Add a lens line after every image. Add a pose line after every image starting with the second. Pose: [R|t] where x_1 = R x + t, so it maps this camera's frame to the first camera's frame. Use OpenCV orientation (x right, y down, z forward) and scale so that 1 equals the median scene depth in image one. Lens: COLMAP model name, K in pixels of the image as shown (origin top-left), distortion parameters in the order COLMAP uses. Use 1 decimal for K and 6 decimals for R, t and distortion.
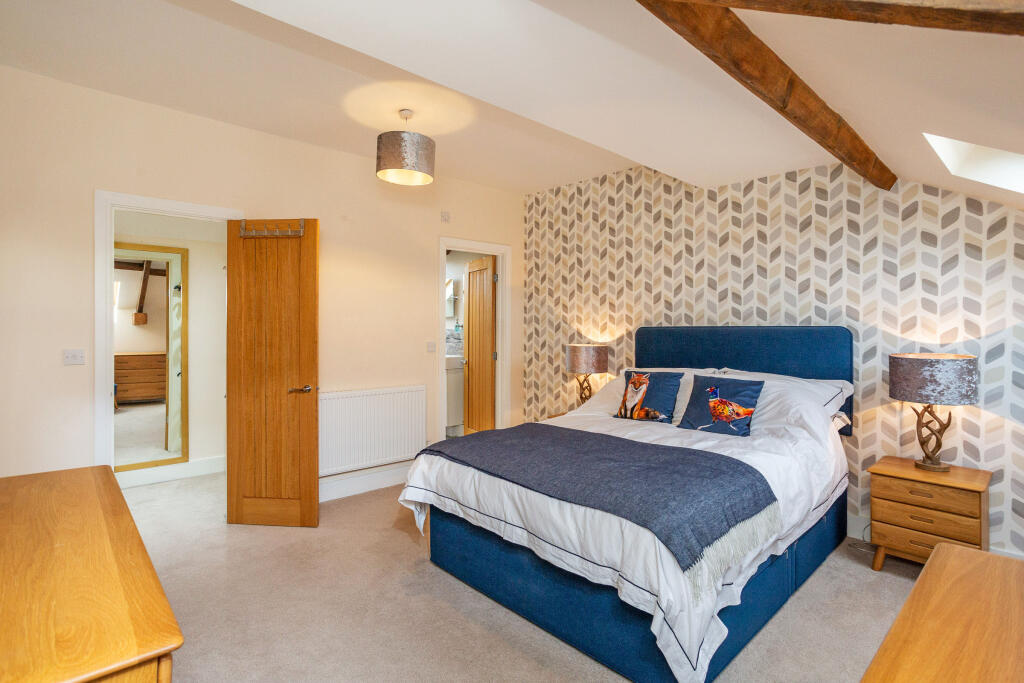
lens RADIAL K [[506.4, 0, 511.6], [0, 506.4, 322.8], [0, 0, 1]] dist [-0.000009, 0.000263]
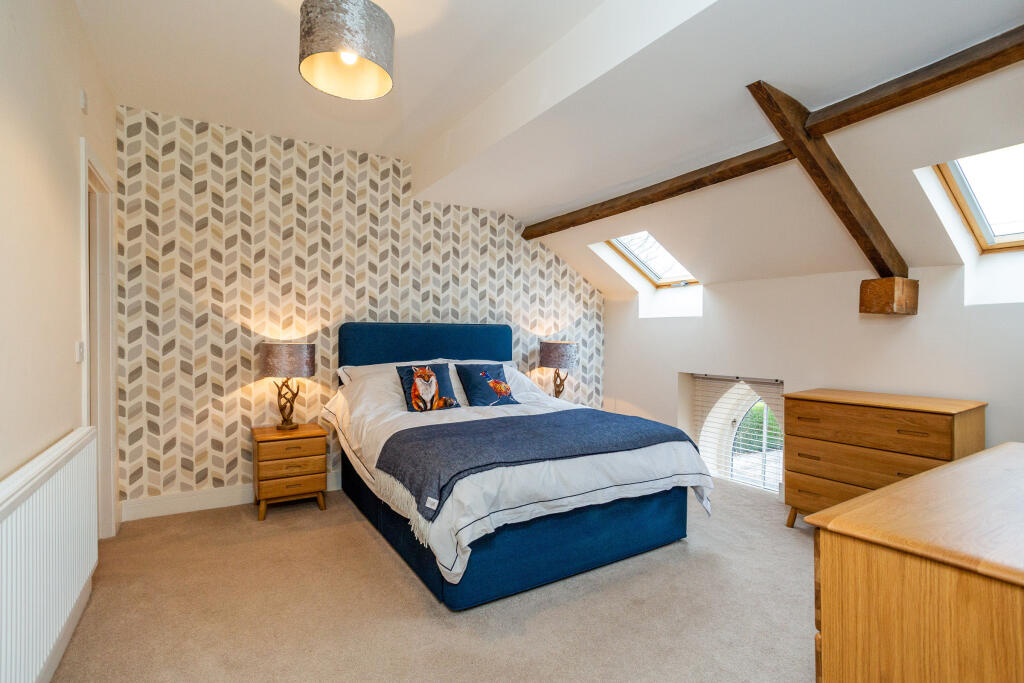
lens RADIAL K [[513.4, 0, 512.0], [0, 513.4, 341.5], [0, 0, 1]] dist [-0.001619, -0.000092]
pose [[0.212812, -0.011909, 0.977021, -0.682462], [-0.014789, 0.999772, 0.015408, 0.027378], [-0.976981, -0.017728, 0.212587, 0.557170]]
